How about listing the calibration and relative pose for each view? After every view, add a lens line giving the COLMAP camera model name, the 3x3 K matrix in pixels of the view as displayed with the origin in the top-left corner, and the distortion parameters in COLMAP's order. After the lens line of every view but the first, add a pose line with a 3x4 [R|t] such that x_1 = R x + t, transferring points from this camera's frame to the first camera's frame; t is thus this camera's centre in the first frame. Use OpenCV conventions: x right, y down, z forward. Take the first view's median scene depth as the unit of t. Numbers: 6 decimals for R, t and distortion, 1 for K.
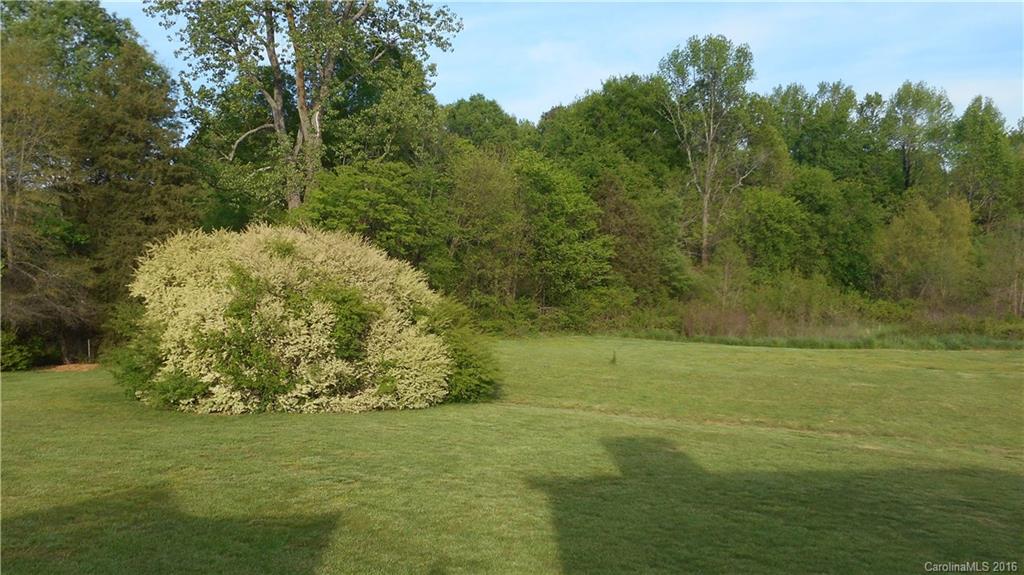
lens RADIAL K [[767.1, 0, 512.6], [0, 767.1, 288.8], [0, 0, 1]] dist [0.001535, -0.004311]
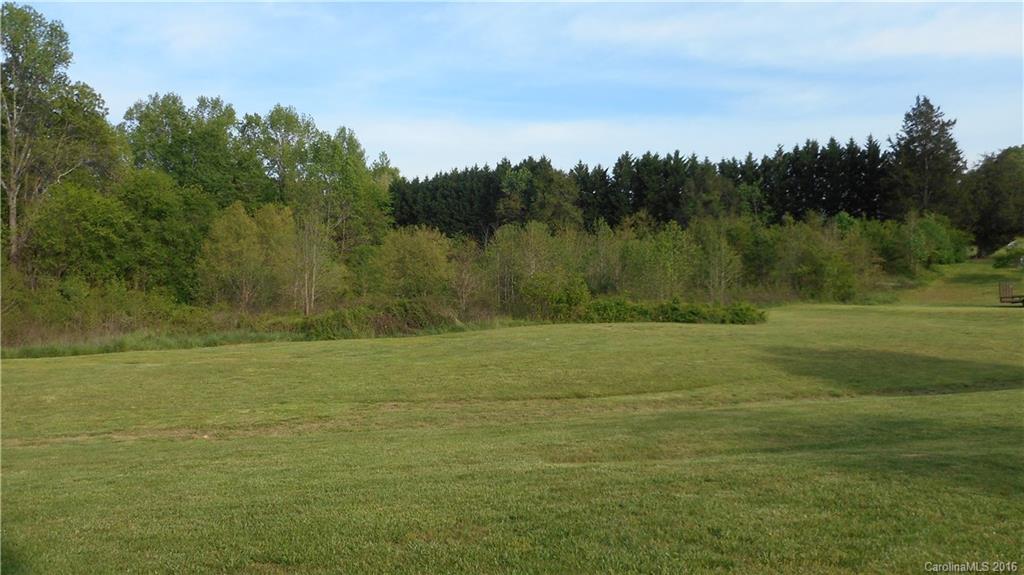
lens RADIAL K [[767.1, 0, 513.6], [0, 767.1, 289.9], [0, 0, 1]] dist [0.001535, -0.004311]
pose [[0.762477, -0.018689, 0.646746, 0.110242], [0.040888, 0.998977, -0.019337, 0.019282], [-0.645722, 0.041188, 0.762461, 0.014344]]
